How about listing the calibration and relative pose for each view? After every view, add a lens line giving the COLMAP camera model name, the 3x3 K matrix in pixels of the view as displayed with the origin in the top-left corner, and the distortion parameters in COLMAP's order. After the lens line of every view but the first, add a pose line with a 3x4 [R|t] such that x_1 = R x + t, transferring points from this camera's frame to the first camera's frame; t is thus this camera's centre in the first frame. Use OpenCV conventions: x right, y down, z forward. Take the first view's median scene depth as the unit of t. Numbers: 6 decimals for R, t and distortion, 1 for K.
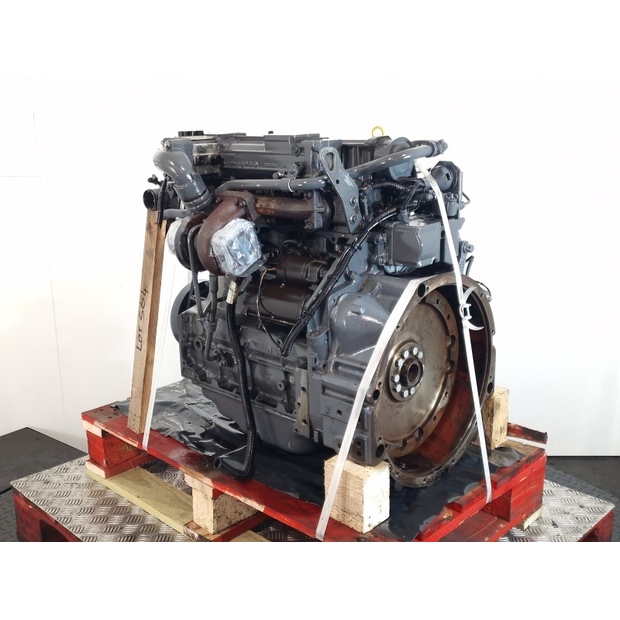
lens RADIAL K [[704.9, 0, 310.0], [0, 704.9, 310.0], [0, 0, 1]] dist [0.094612, -0.002450]
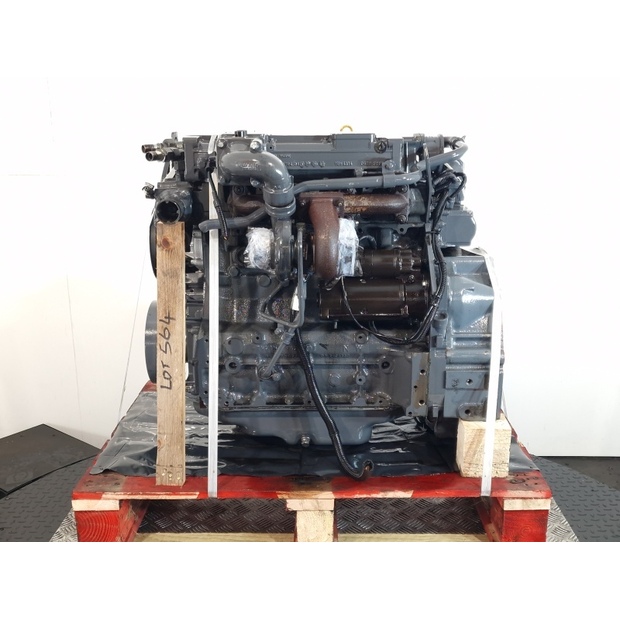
lens RADIAL K [[704.9, 0, 310.0], [0, 704.9, 310.0], [0, 0, 1]] dist [0.094612, -0.002450]
pose [[0.731935, -0.176897, 0.658011, -0.705201], [0.172286, 0.982378, 0.072456, -0.073563], [-0.659233, 0.060333, 0.749515, 0.264170]]
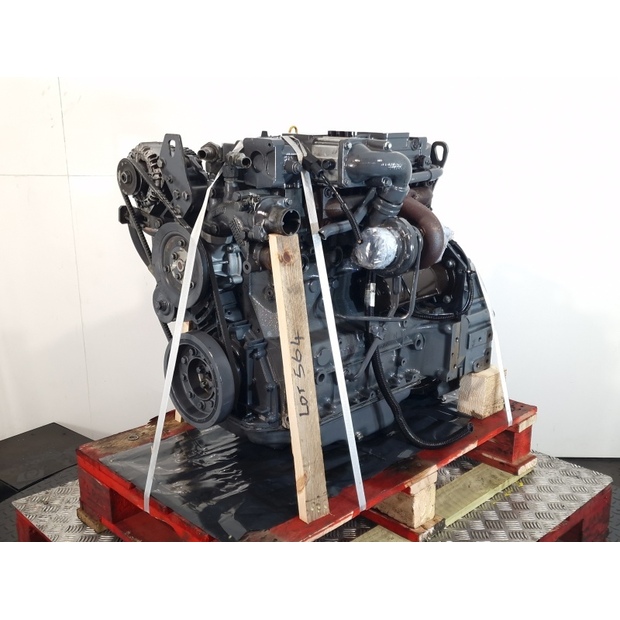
lens RADIAL K [[704.9, 0, 310.0], [0, 704.9, 310.0], [0, 0, 1]] dist [0.094612, -0.002450]
pose [[0.037427, -0.247893, 0.968064, -1.028943], [0.263414, 0.936928, 0.229736, -0.244022], [-0.963957, 0.246403, 0.100365, 0.955083]]
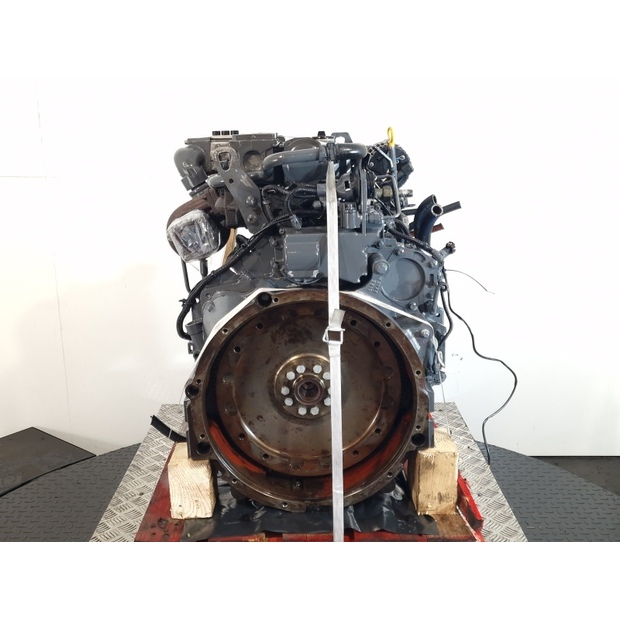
lens RADIAL K [[704.9, 0, 310.0], [0, 704.9, 310.0], [0, 0, 1]] dist [0.094612, -0.002450]
pose [[0.695004, 0.183191, -0.695277, 0.827946], [-0.180020, 0.980534, 0.078400, -0.095746], [0.696105, 0.070676, 0.714453, 0.348890]]
